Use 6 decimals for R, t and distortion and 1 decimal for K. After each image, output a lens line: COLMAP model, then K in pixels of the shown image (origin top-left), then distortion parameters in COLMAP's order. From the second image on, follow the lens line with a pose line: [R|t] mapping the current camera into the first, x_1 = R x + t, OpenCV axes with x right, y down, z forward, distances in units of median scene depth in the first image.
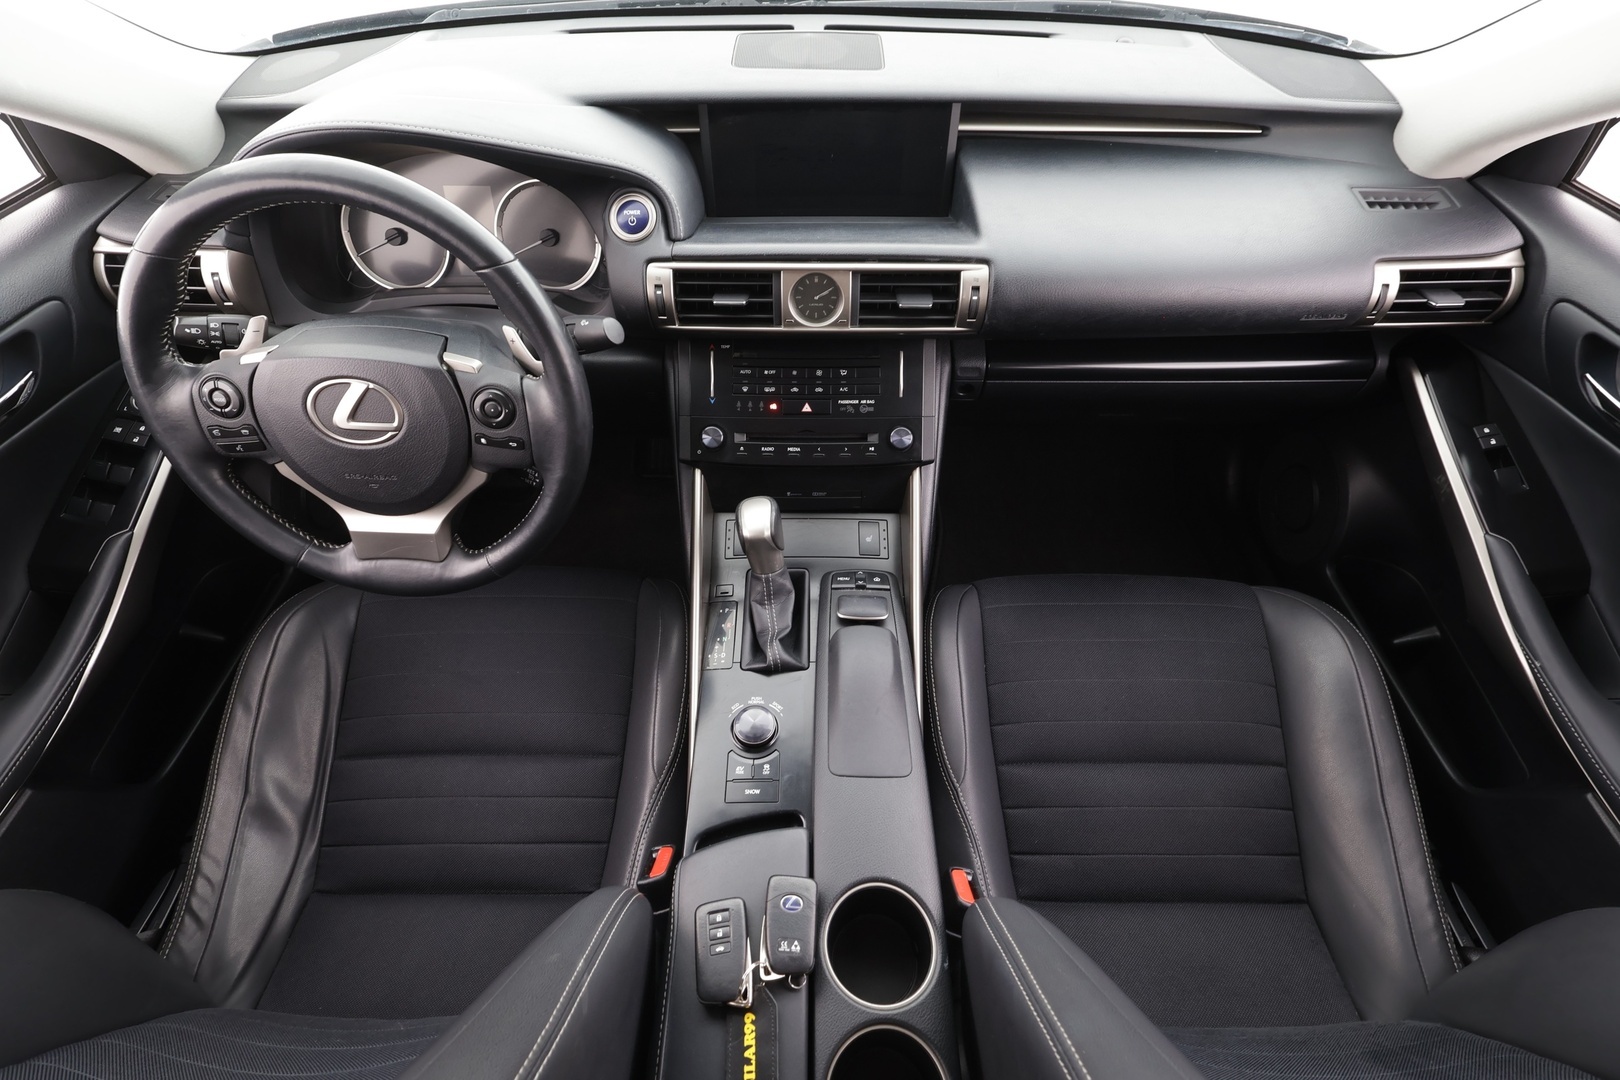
lens RADIAL K [[742.9, 0, 784.5], [0, 742.9, 547.9], [0, 0, 1]] dist [0.015094, -0.003938]
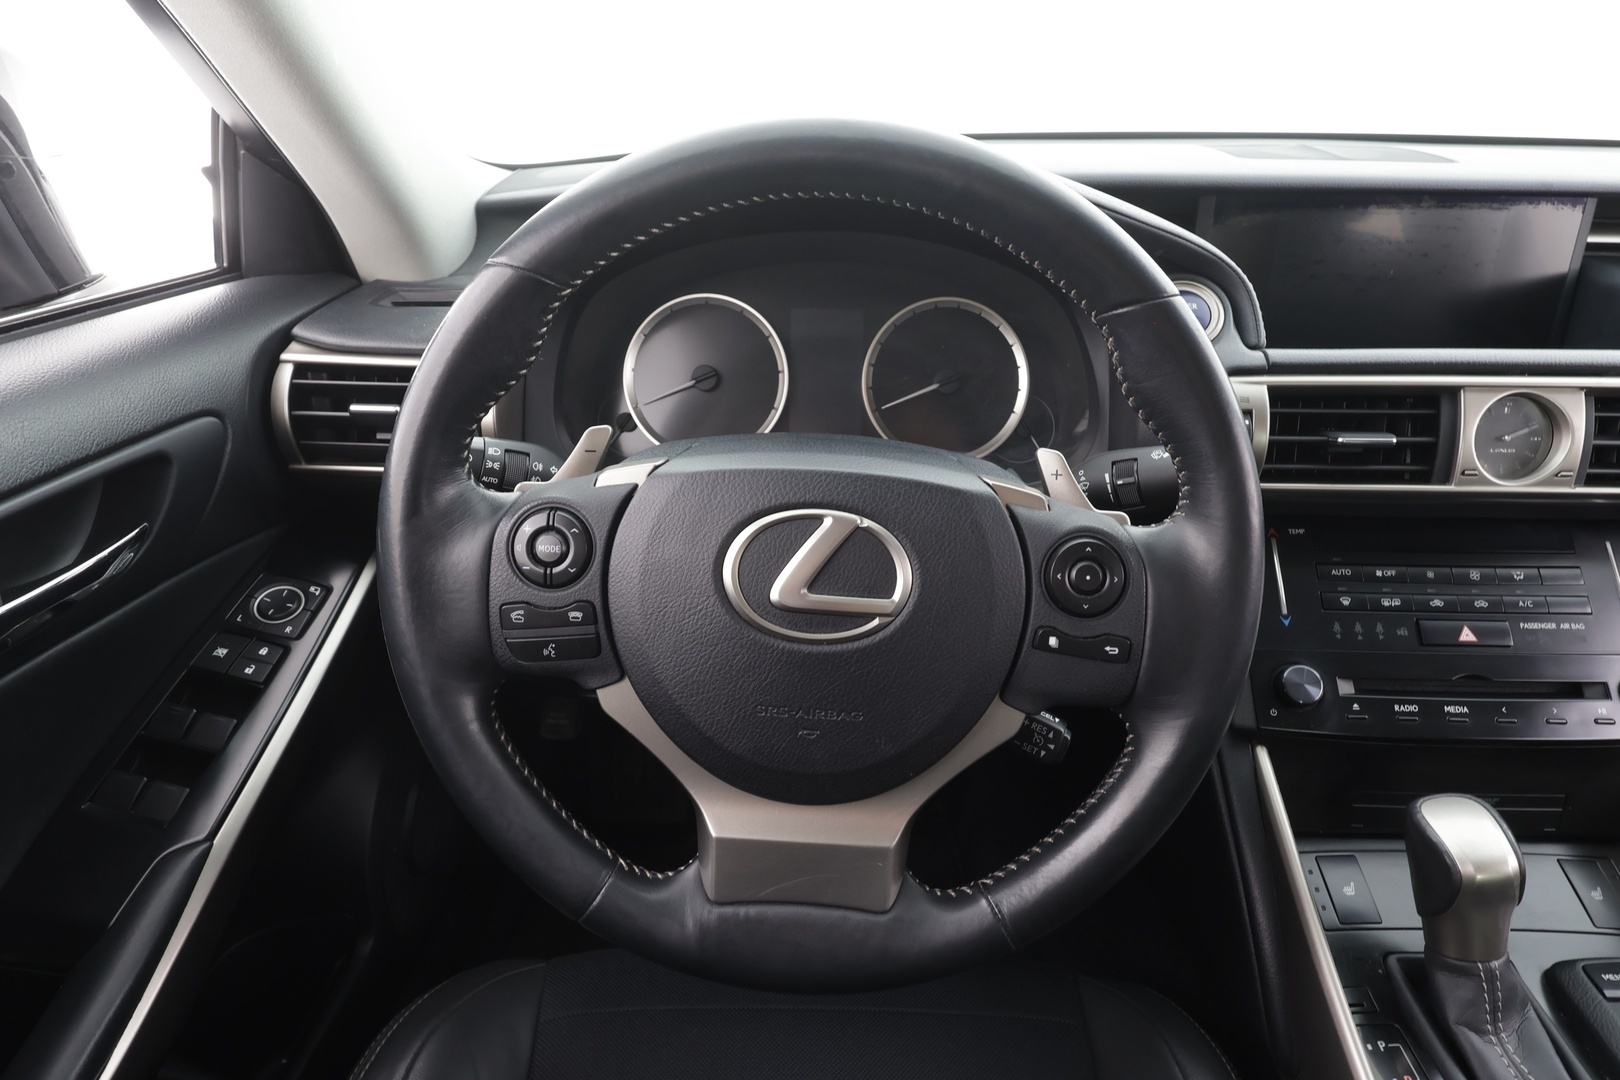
lens RADIAL K [[964.7, 0, 803.0], [0, 964.7, 544.1], [0, 0, 1]] dist [0.002687, -0.003680]
pose [[0.999842, 0.017641, -0.002180, -0.517451], [-0.017059, 0.917787, -0.396706, 0.047348], [-0.004998, 0.396680, 0.917943, 0.357632]]
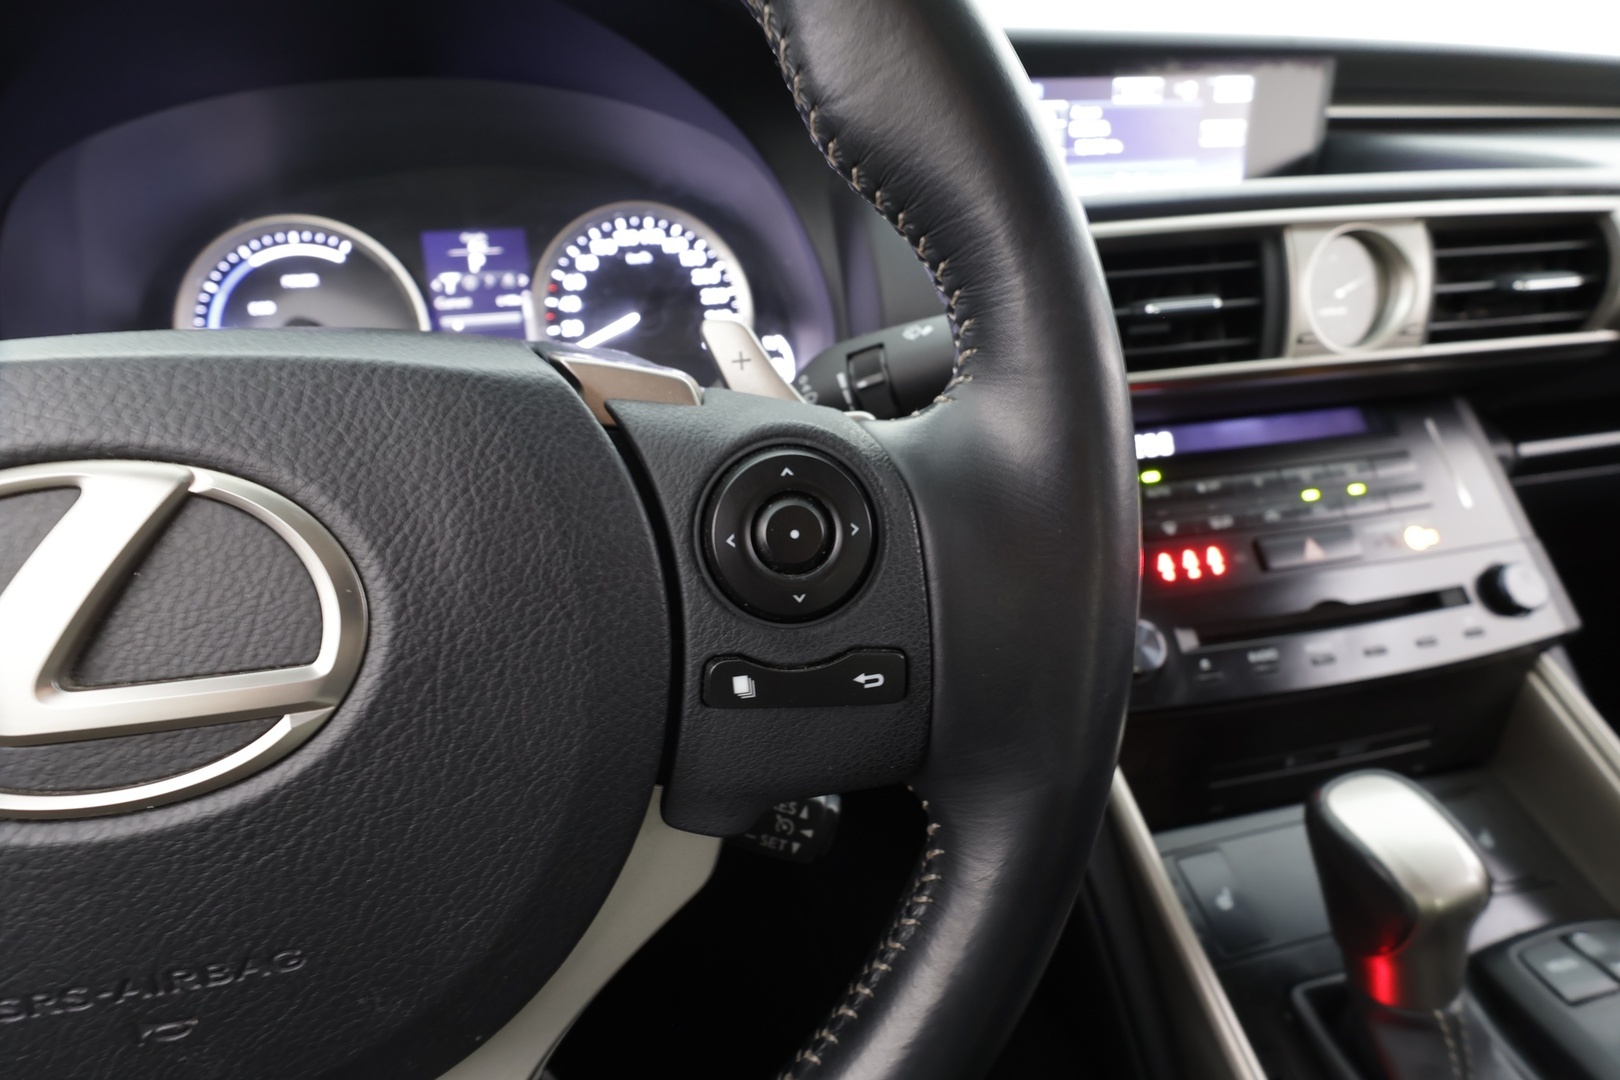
lens RADIAL K [[742.9, 0, 810.8], [0, 742.9, 549.5], [0, 0, 1]] dist [0.015094, -0.003938]
pose [[0.976076, -0.117923, 0.182675, -0.382675], [0.180371, 0.908307, -0.377419, -0.084594], [-0.121419, 0.401339, 0.907846, 0.709304]]
